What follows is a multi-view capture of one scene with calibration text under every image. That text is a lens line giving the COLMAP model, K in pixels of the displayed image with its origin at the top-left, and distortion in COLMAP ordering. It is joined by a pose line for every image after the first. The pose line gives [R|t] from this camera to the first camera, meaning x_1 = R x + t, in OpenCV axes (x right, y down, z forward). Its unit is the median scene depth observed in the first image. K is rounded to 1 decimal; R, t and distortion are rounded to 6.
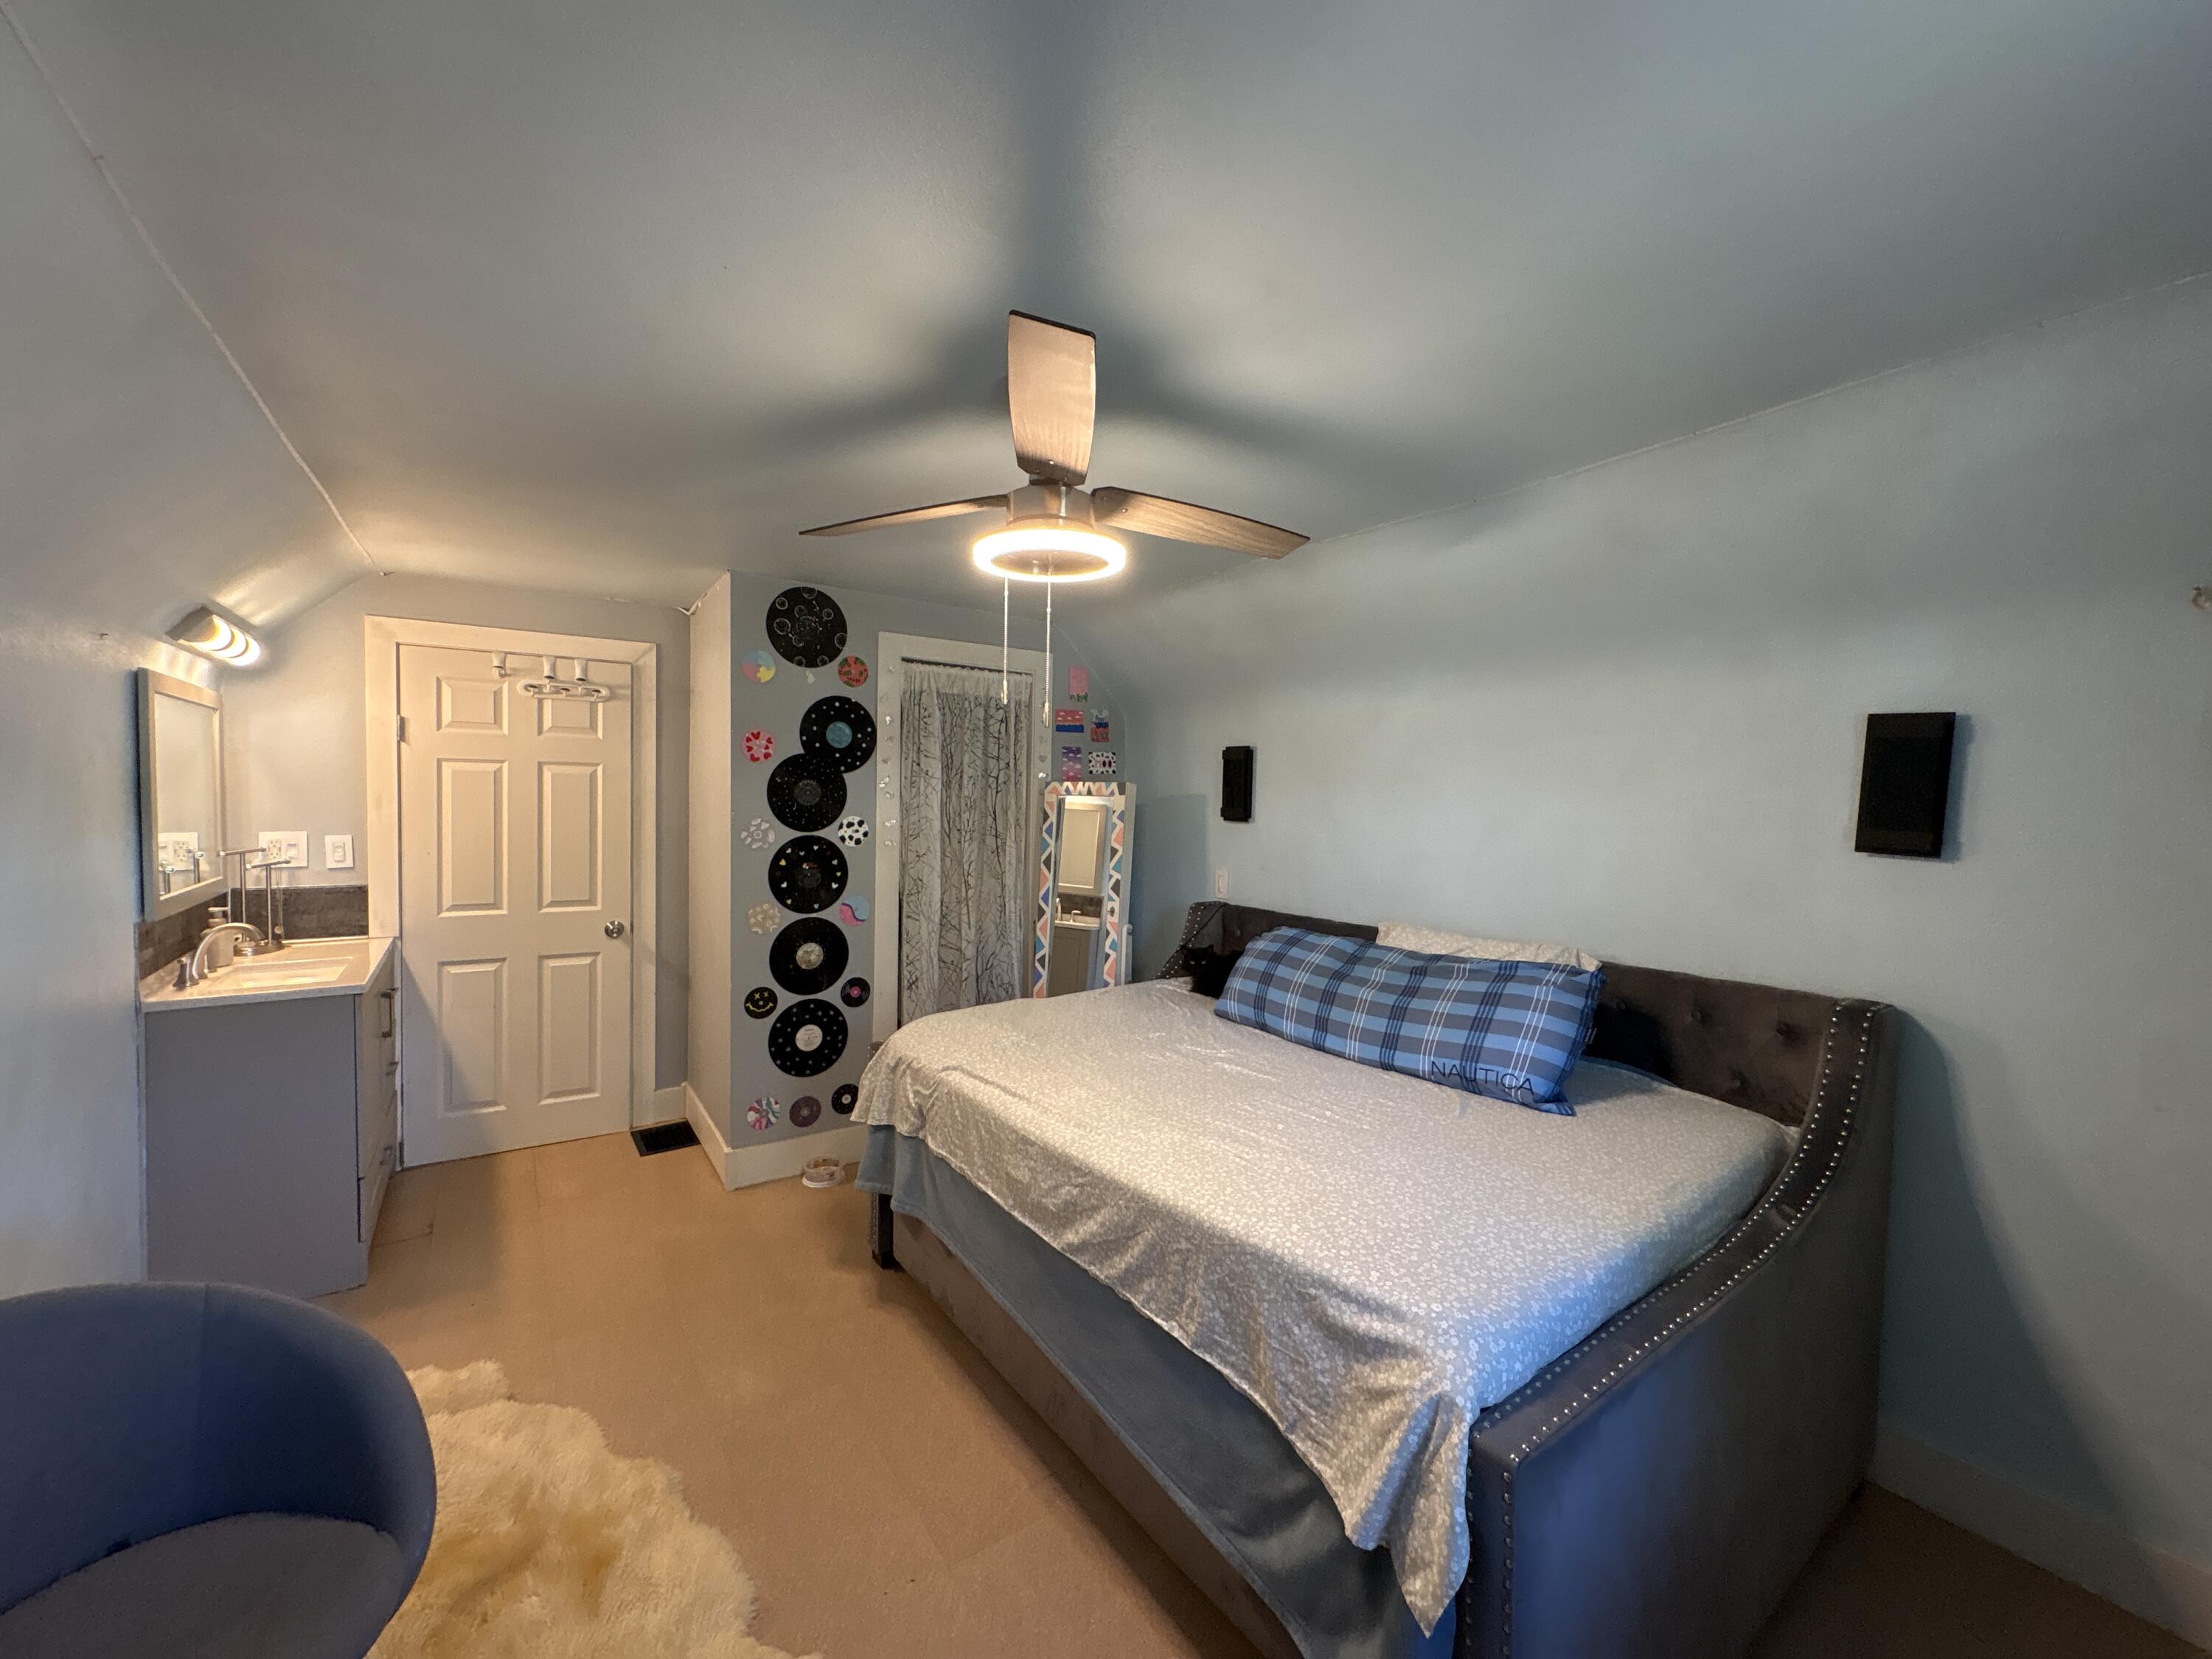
lens RADIAL K [[878.8, 0, 1107.0], [0, 878.8, 828.7], [0, 0, 1]] dist [0.001626, -0.001175]
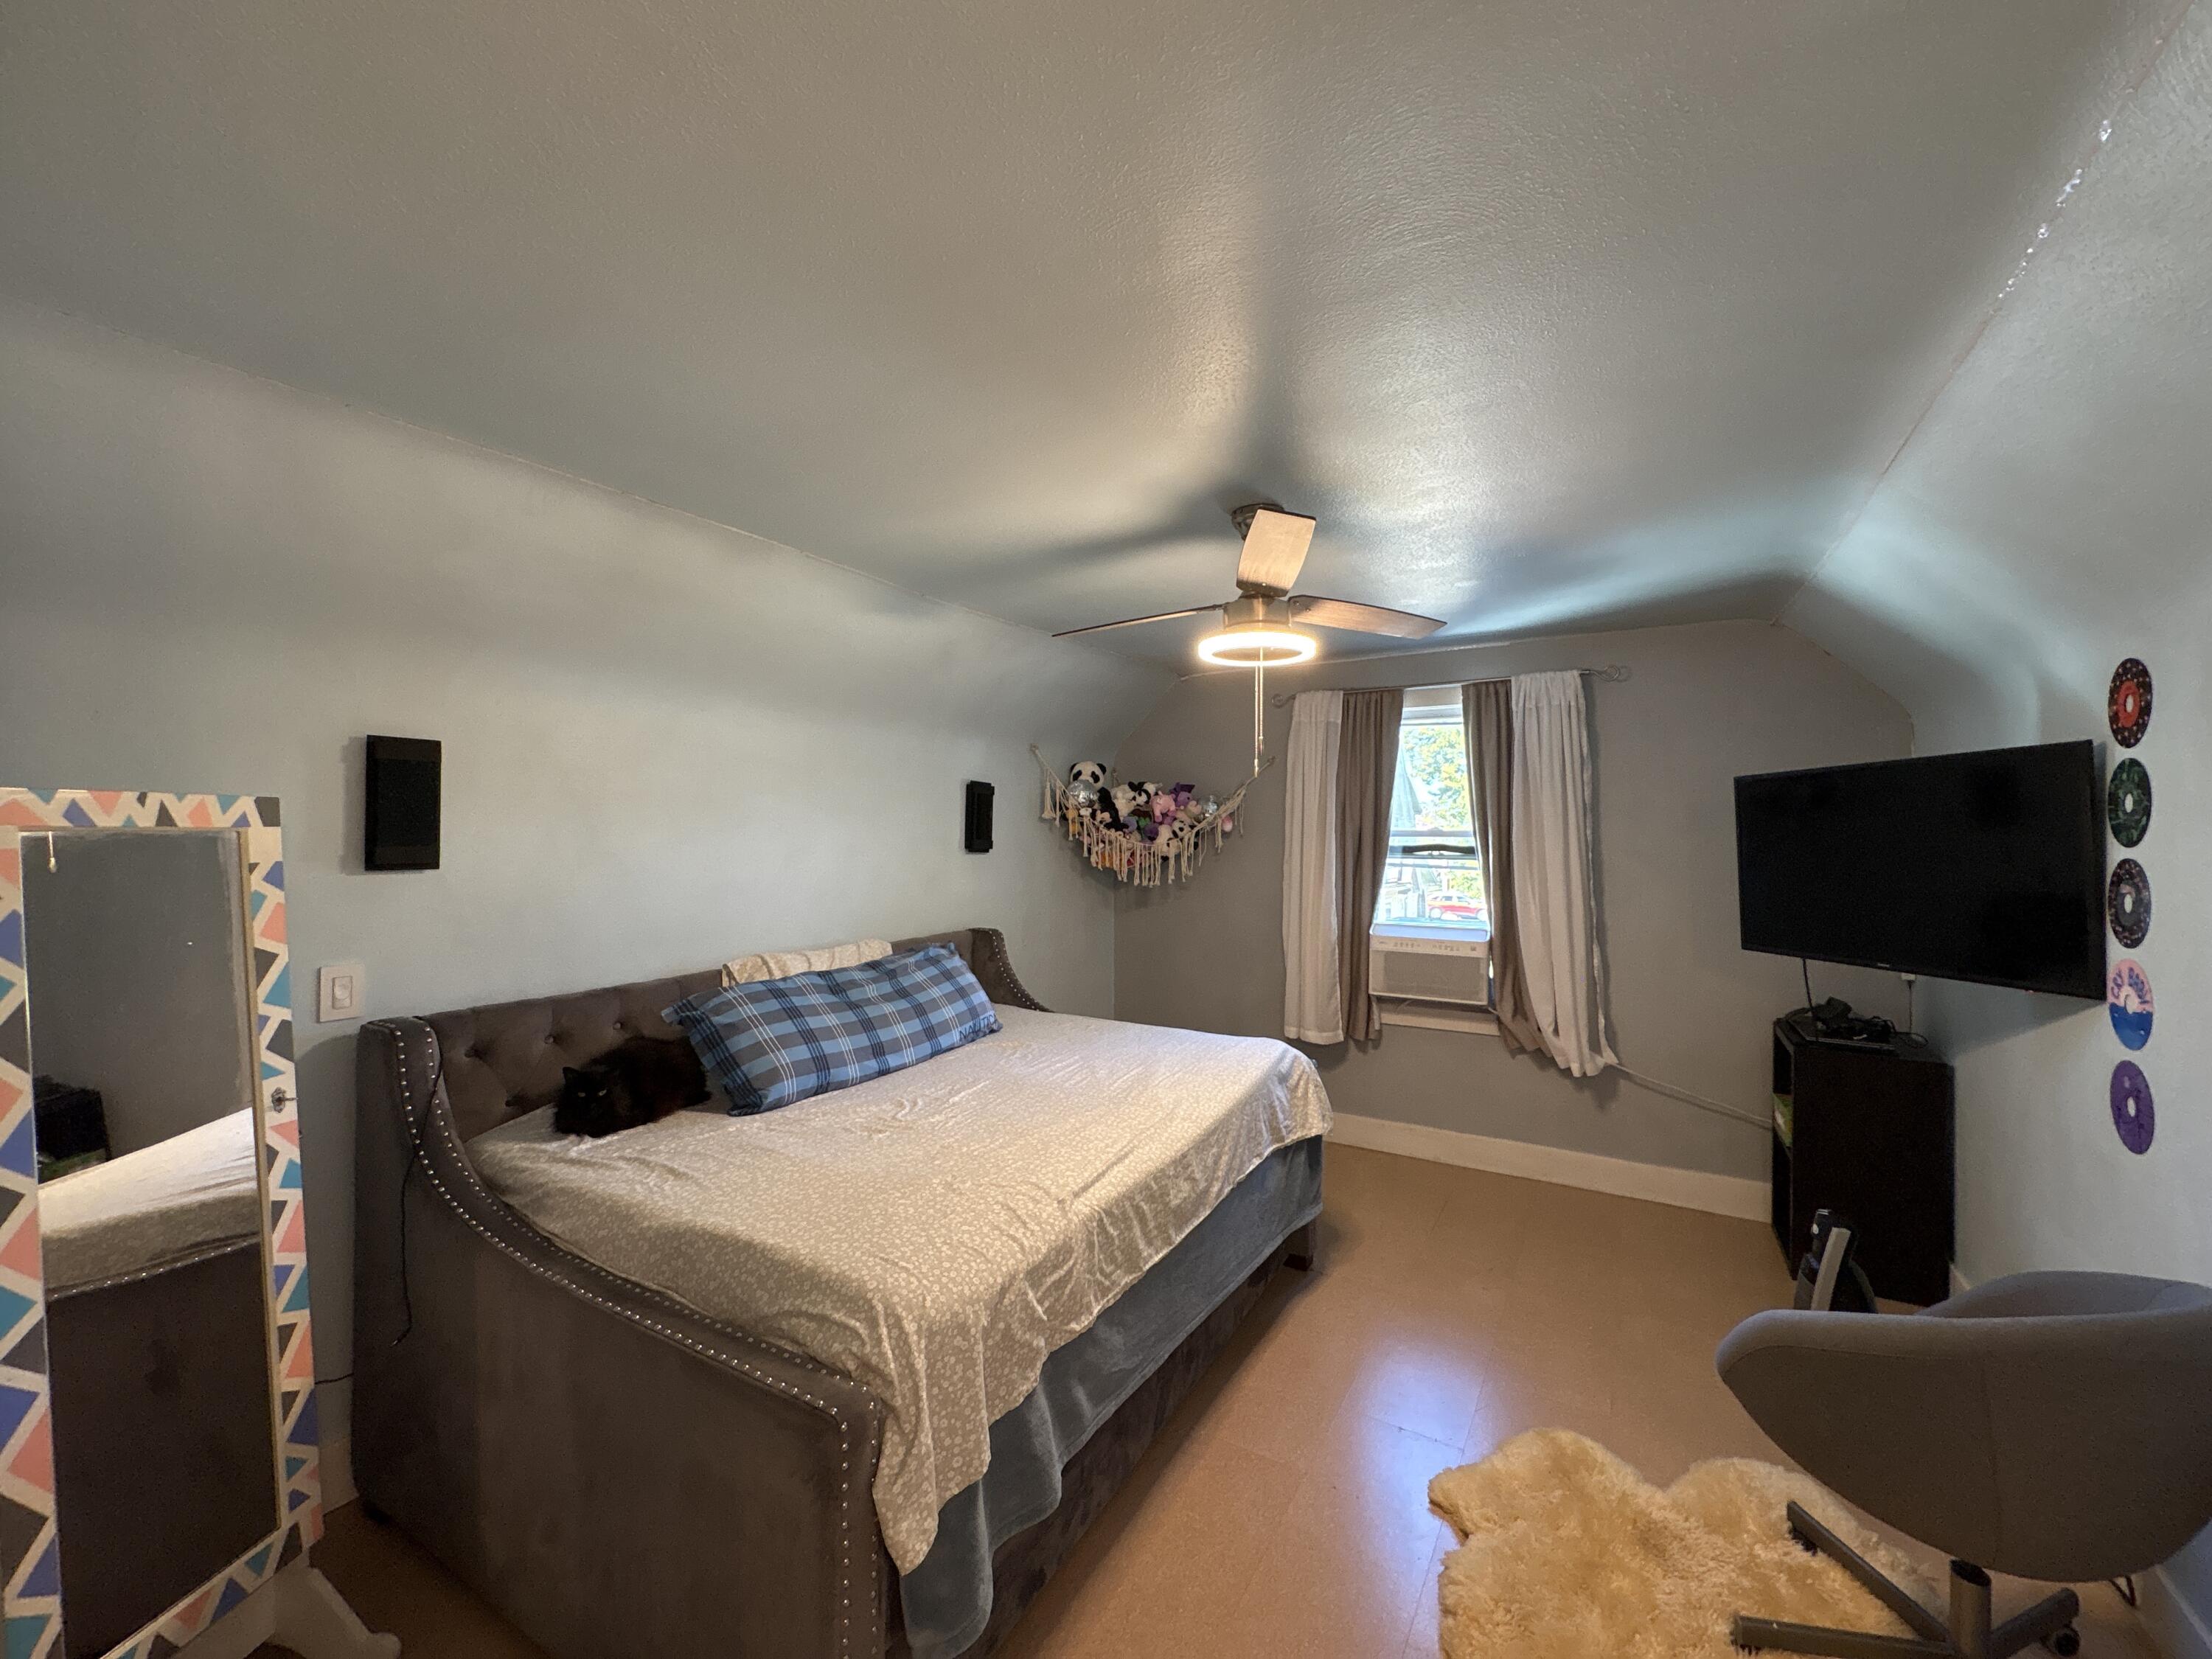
lens RADIAL K [[878.8, 0, 1104.9], [0, 878.8, 833.8], [0, 0, 1]] dist [0.001626, -0.001175]
pose [[-0.400064, -0.022748, 0.916205, -0.767896], [0.025139, 0.999043, 0.035781, -0.056167], [-0.916142, 0.037348, -0.399110, 1.129470]]
